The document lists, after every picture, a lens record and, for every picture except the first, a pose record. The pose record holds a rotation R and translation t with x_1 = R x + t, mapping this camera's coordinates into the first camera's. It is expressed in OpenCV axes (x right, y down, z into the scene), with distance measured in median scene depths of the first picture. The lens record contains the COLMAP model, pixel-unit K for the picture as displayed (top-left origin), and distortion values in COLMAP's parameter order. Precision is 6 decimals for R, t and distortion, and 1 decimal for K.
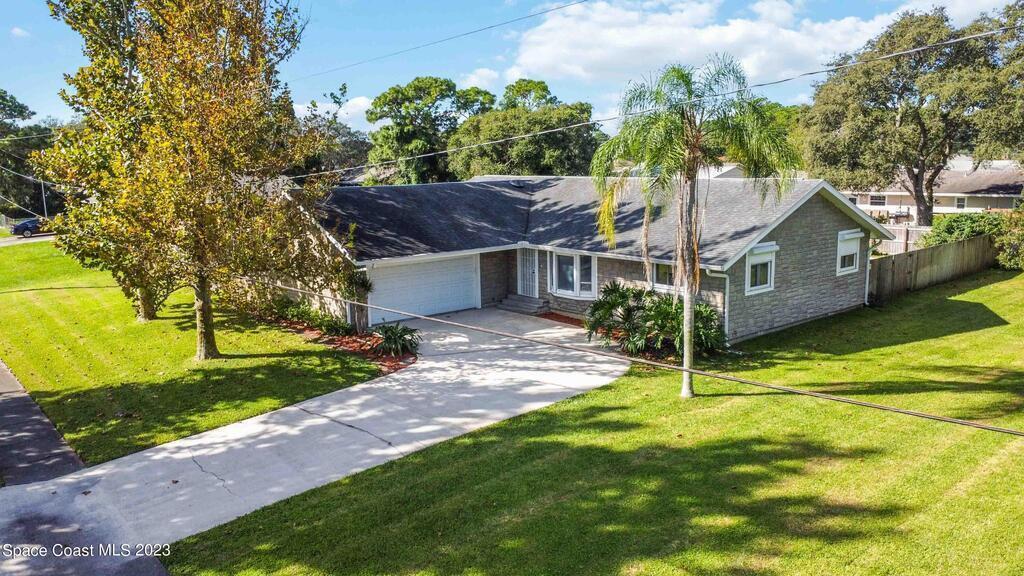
lens RADIAL K [[758.3, 0, 508.7], [0, 758.3, 287.0], [0, 0, 1]] dist [0.093186, -0.161404]
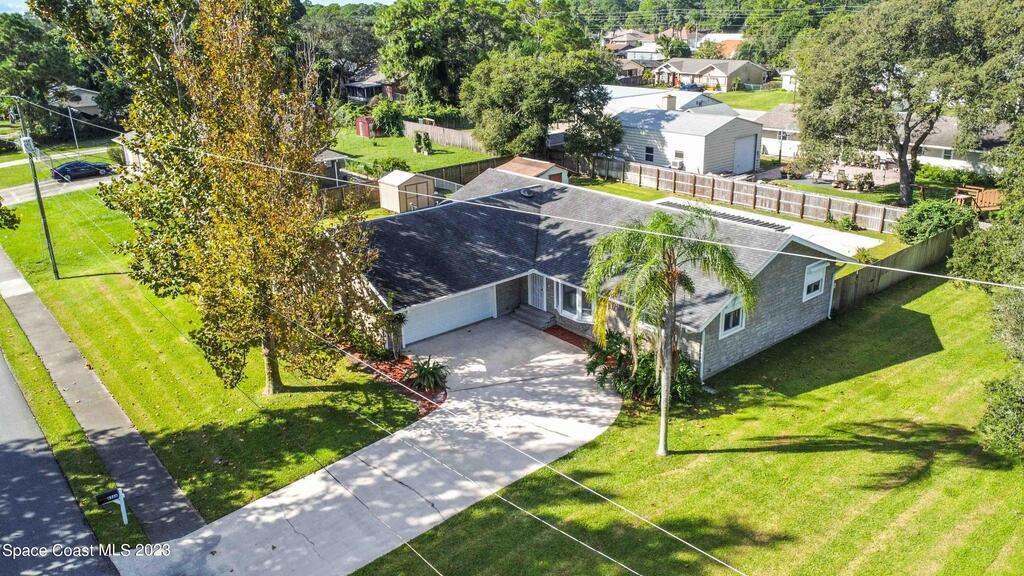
lens RADIAL K [[756.9, 0, 521.3], [0, 756.9, 291.2], [0, 0, 1]] dist [0.004354, 0.000537]
pose [[0.999948, -0.010038, -0.001622, 0.006332], [0.010166, 0.984198, 0.176779, -0.267652], [-0.000178, -0.176786, 0.984249, -0.135802]]
